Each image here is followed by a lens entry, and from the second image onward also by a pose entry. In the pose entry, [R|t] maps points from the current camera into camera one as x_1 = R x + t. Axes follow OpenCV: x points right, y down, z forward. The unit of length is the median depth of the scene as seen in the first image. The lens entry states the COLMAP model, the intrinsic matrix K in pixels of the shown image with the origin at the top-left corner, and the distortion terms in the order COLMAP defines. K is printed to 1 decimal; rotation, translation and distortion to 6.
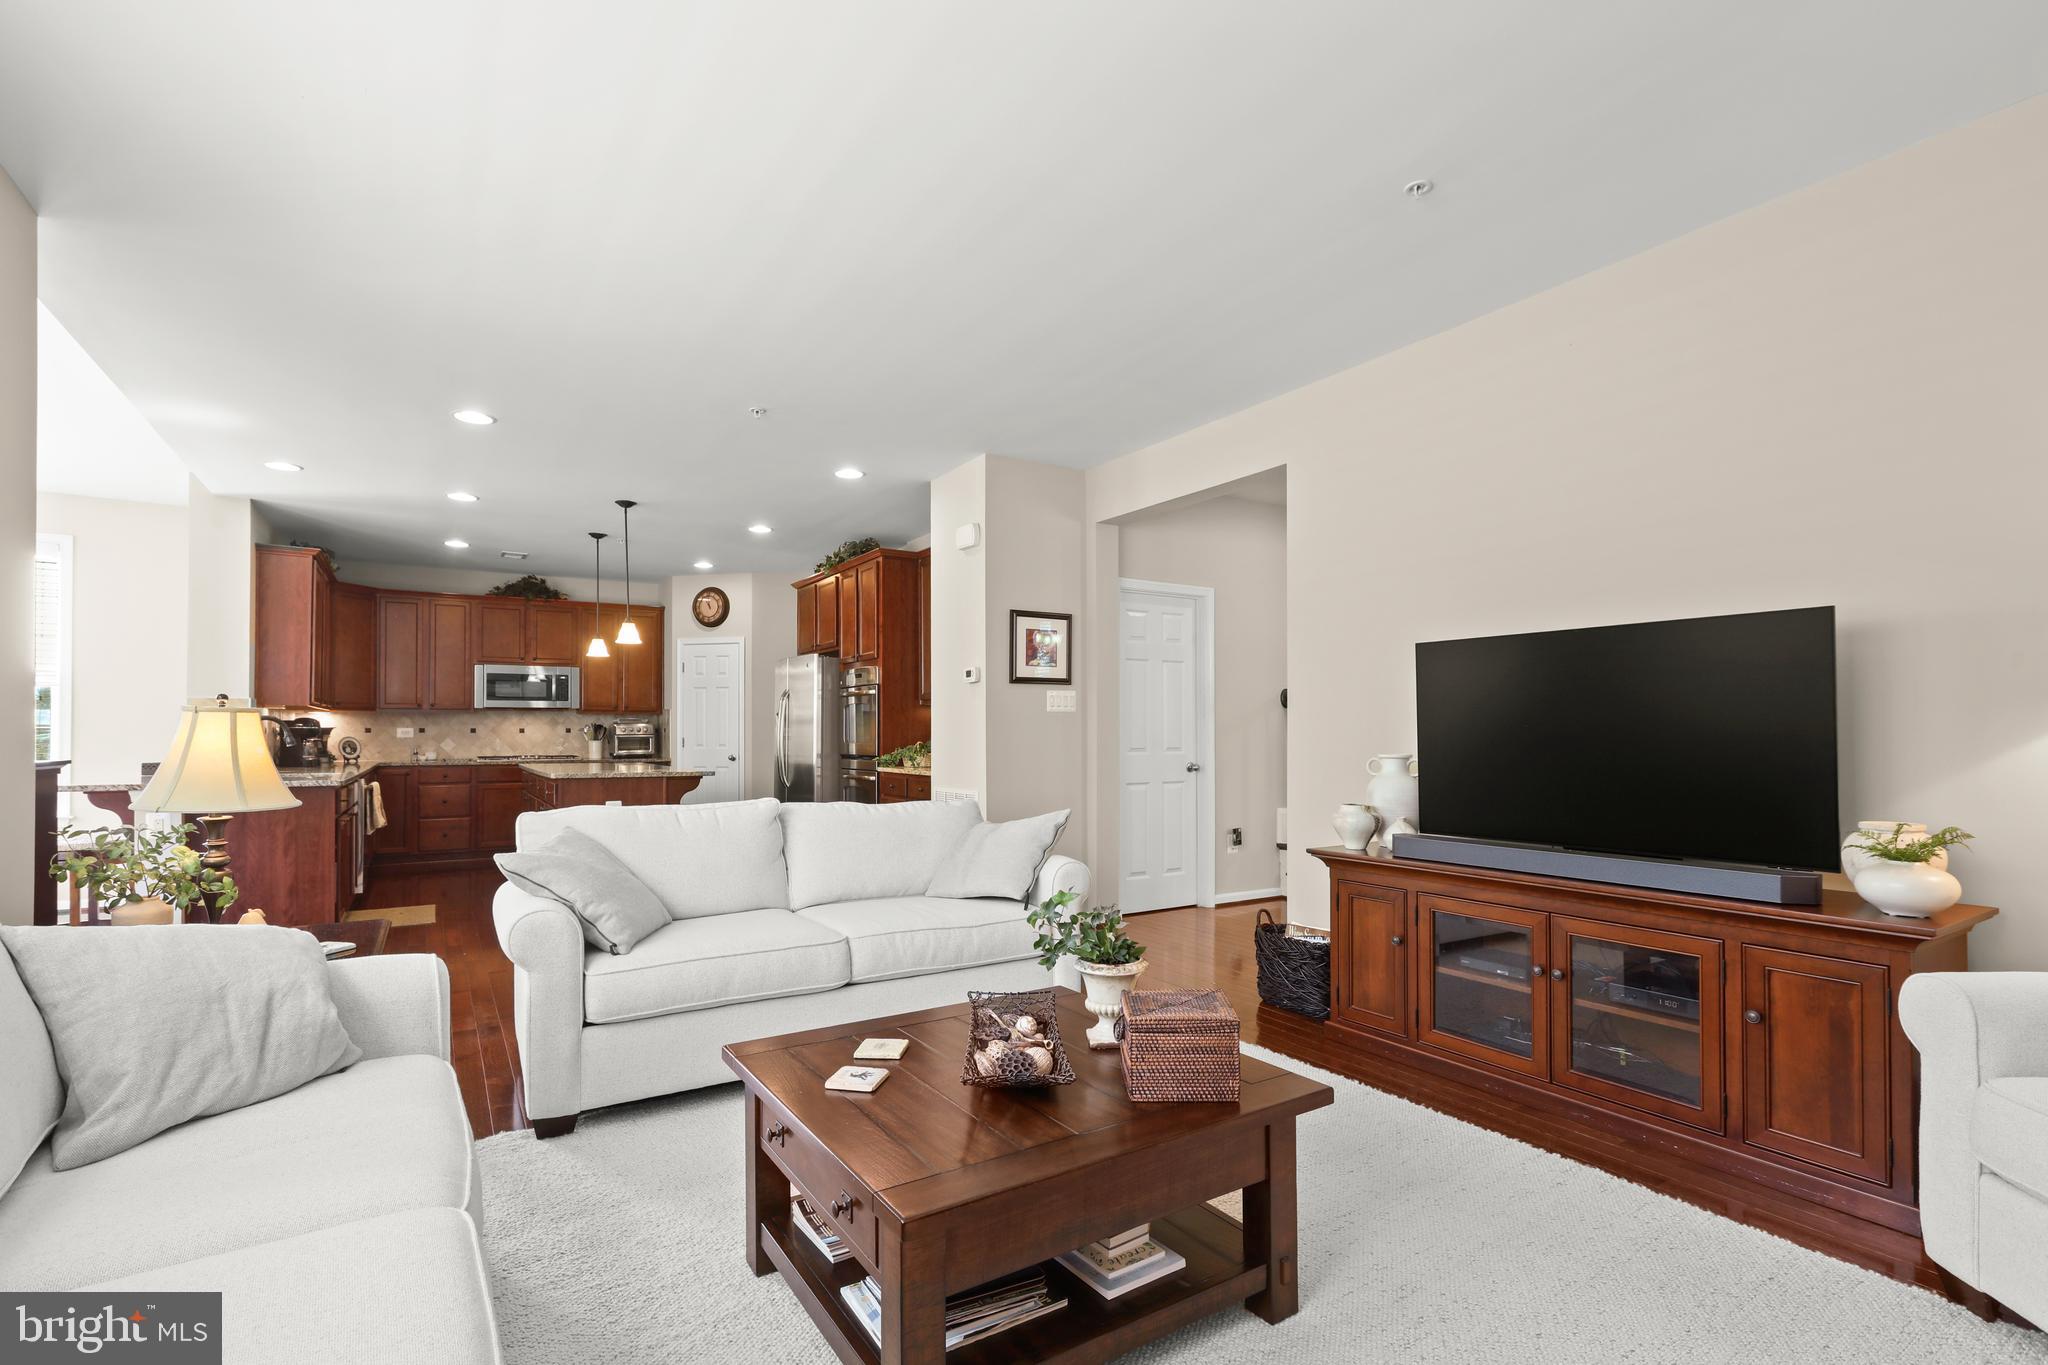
lens RADIAL K [[947.9, 0, 1021.6], [0, 947.9, 718.6], [0, 0, 1]] dist [-0.012299, 0.006312]
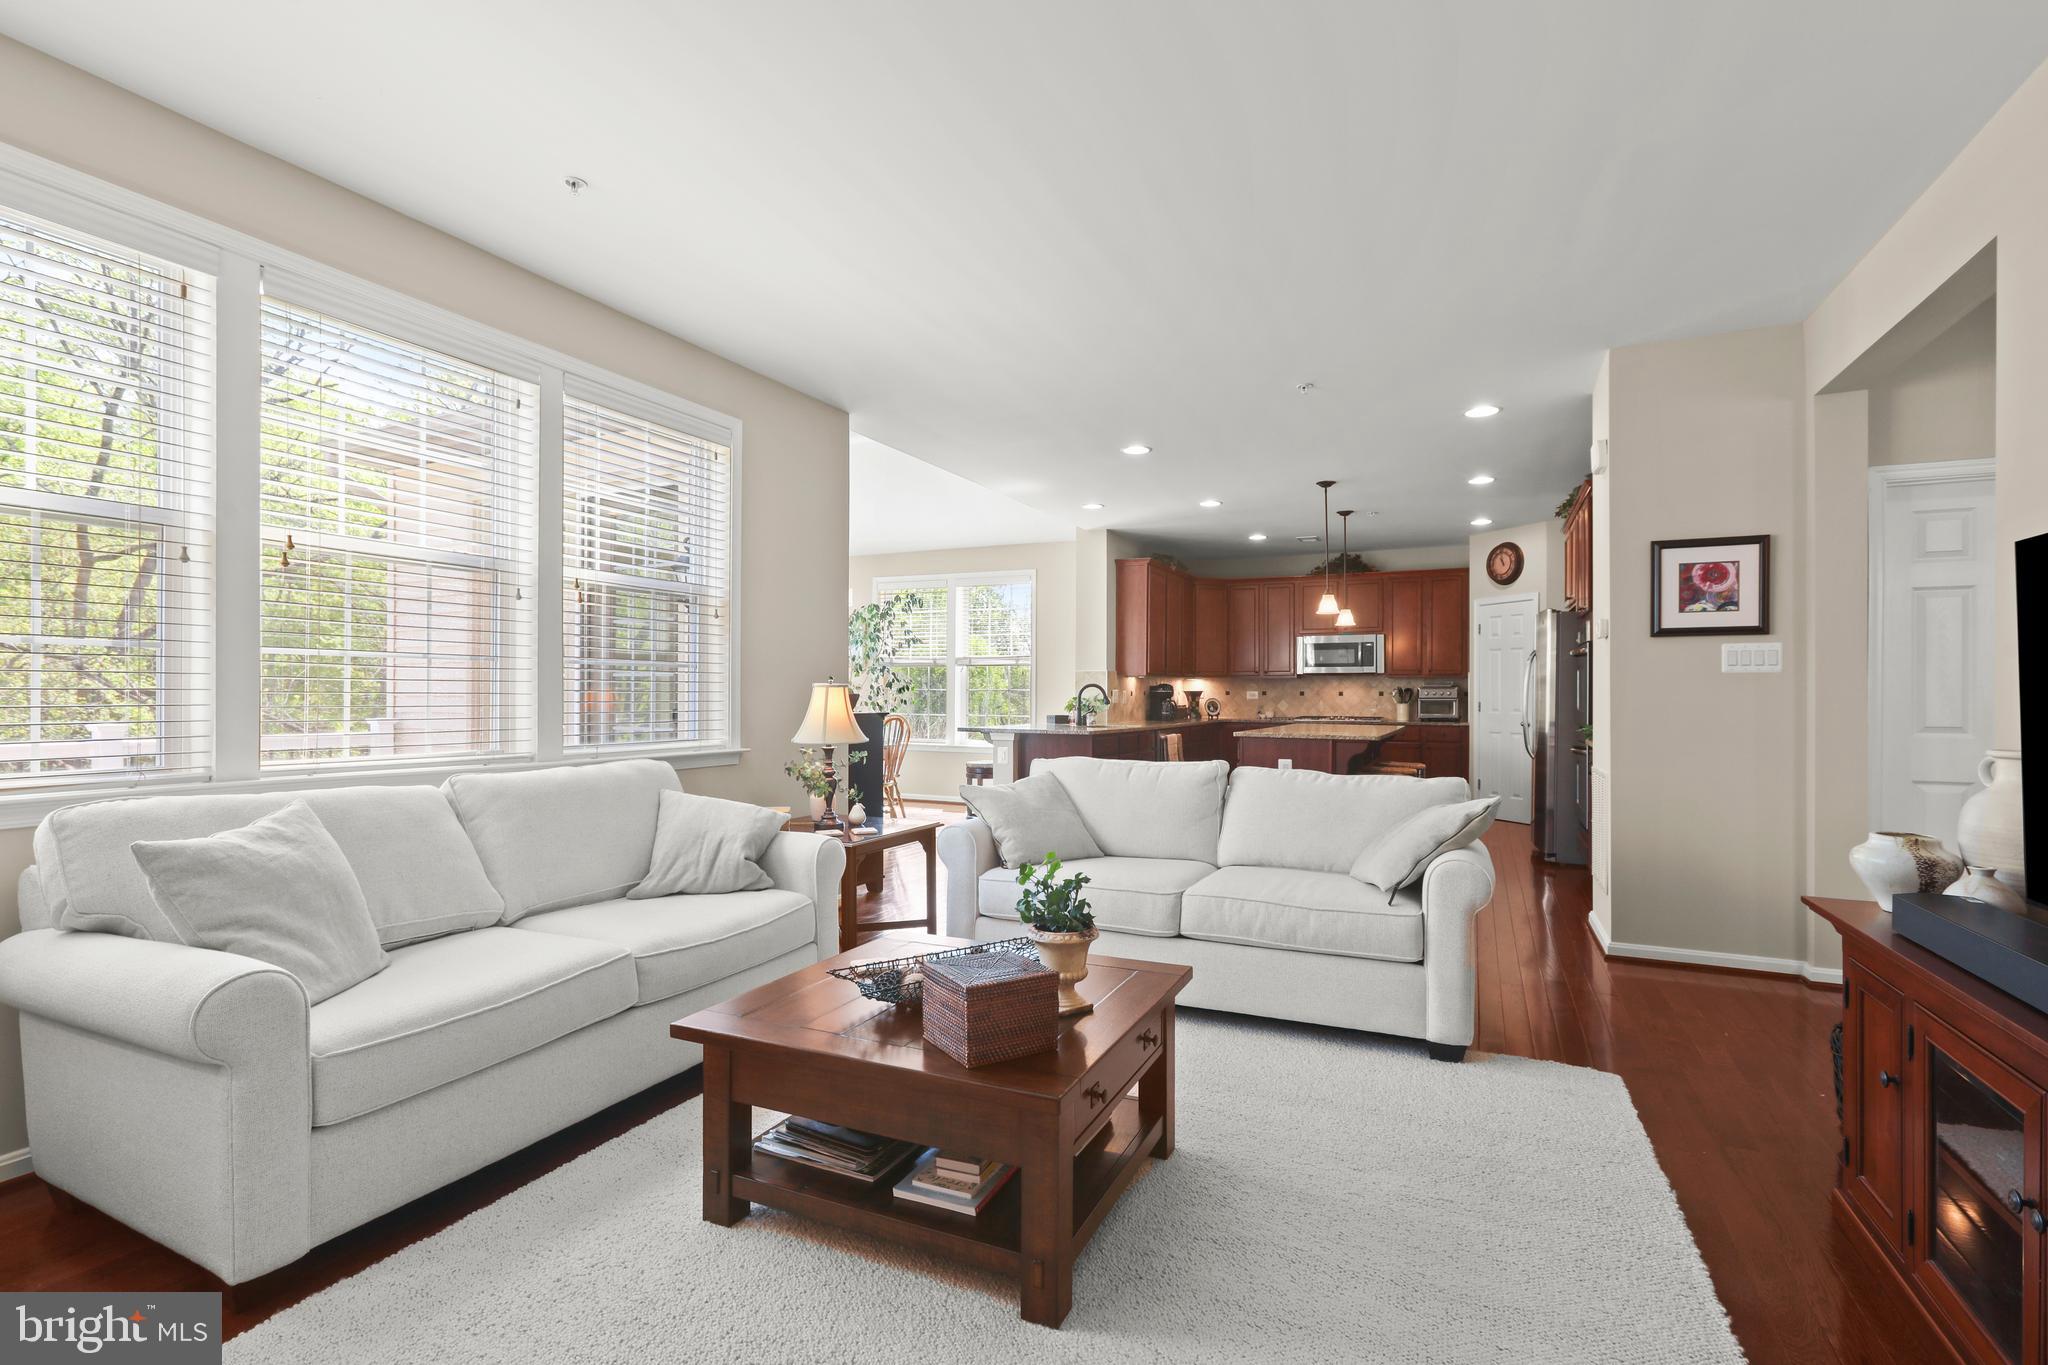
lens RADIAL K [[947.9, 0, 1041.1], [0, 947.9, 698.3], [0, 0, 1]] dist [-0.012299, 0.006312]
pose [[0.545386, 0.008202, -0.838145, 0.259136], [0.008921, 0.999839, 0.015589, -0.002798], [0.838138, -0.015979, 0.545225, 0.118046]]
